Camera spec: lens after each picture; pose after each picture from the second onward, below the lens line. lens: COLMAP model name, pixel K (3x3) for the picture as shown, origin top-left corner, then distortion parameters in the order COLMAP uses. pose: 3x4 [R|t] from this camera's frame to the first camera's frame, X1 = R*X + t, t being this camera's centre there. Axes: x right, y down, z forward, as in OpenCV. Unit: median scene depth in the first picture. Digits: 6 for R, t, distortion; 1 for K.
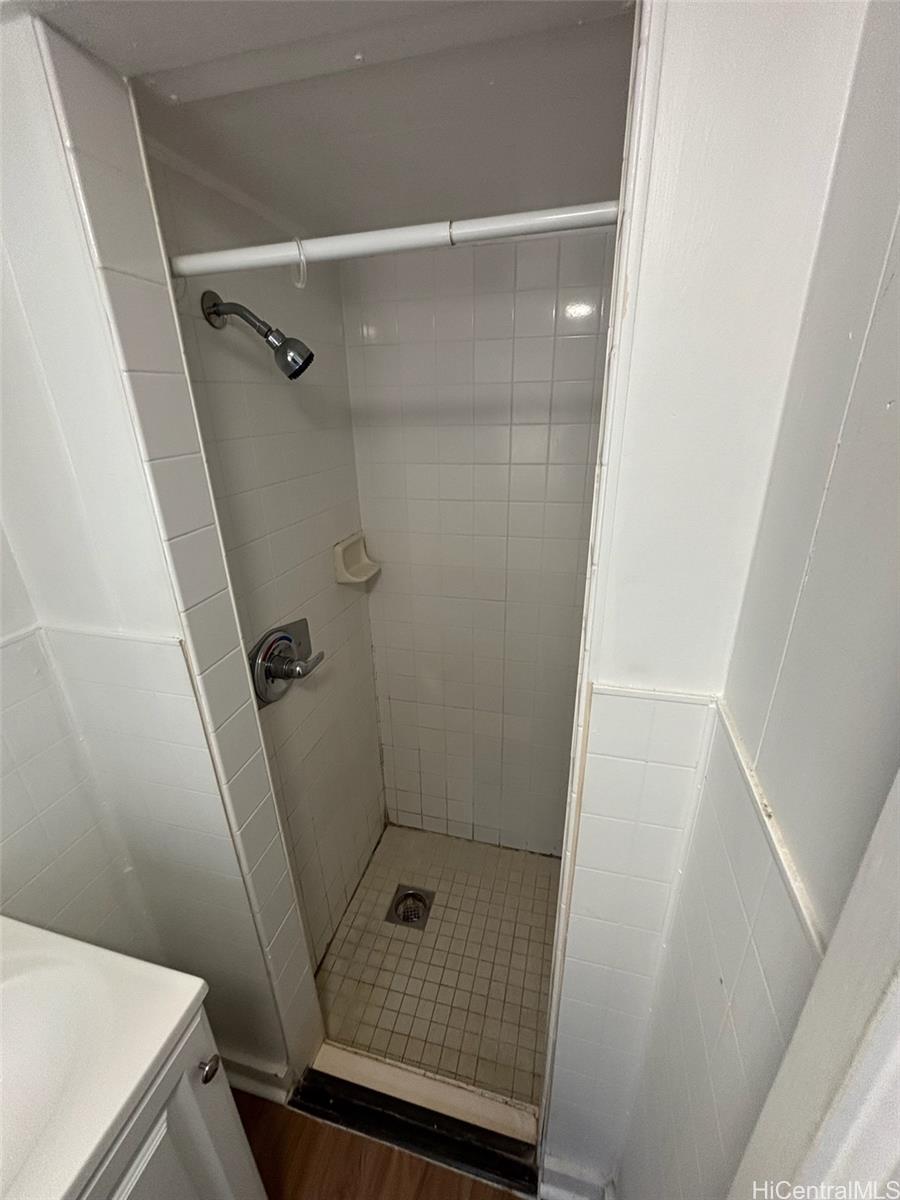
lens RADIAL K [[485.7, 0, 446.5], [0, 485.7, 598.3], [0, 0, 1]] dist [-0.000206, 0.000612]
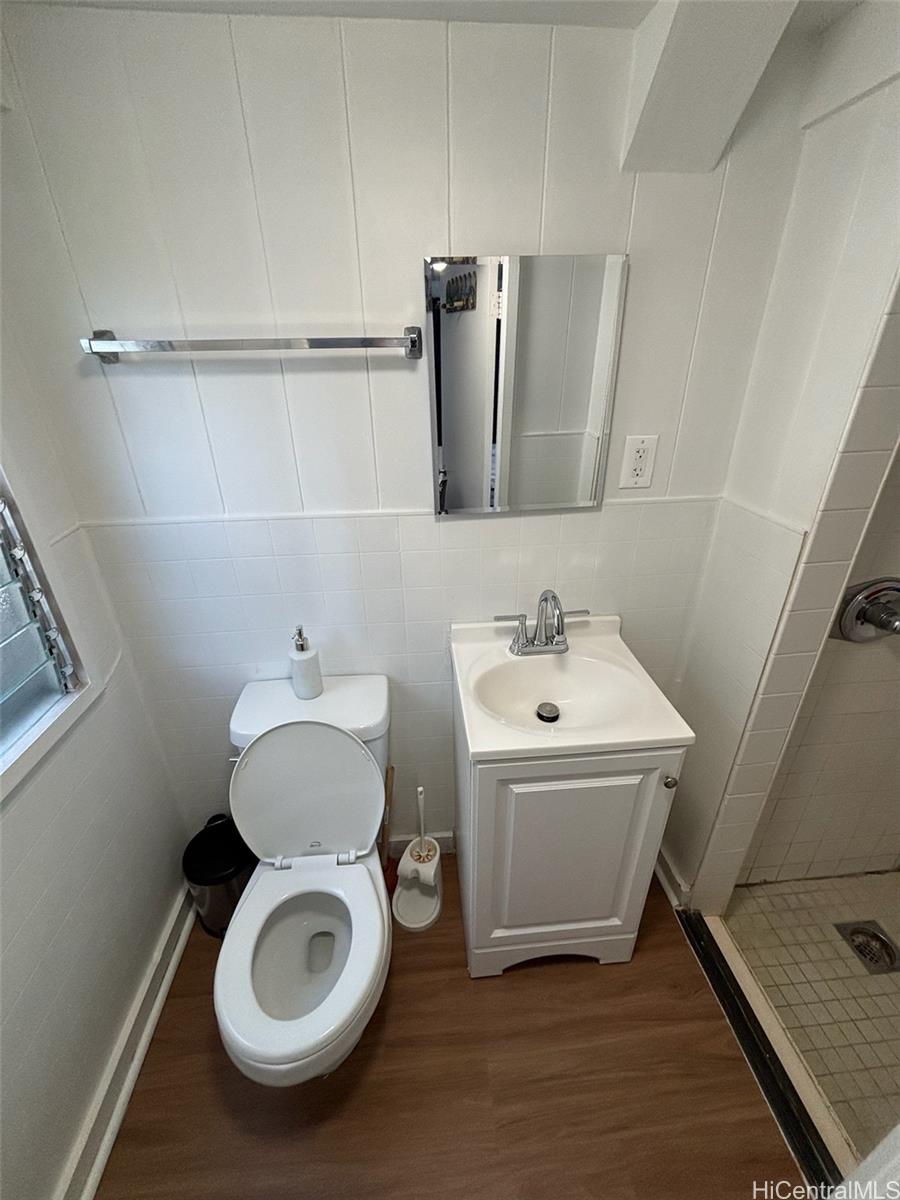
lens RADIAL K [[485.7, 0, 446.5], [0, 485.7, 598.3], [0, 0, 1]] dist [-0.000206, 0.000612]
pose [[0.344218, 0.429761, -0.834757, 0.194675], [-0.342565, 0.885285, 0.314516, 0.110413], [0.874164, 0.177696, 0.451952, -0.275953]]
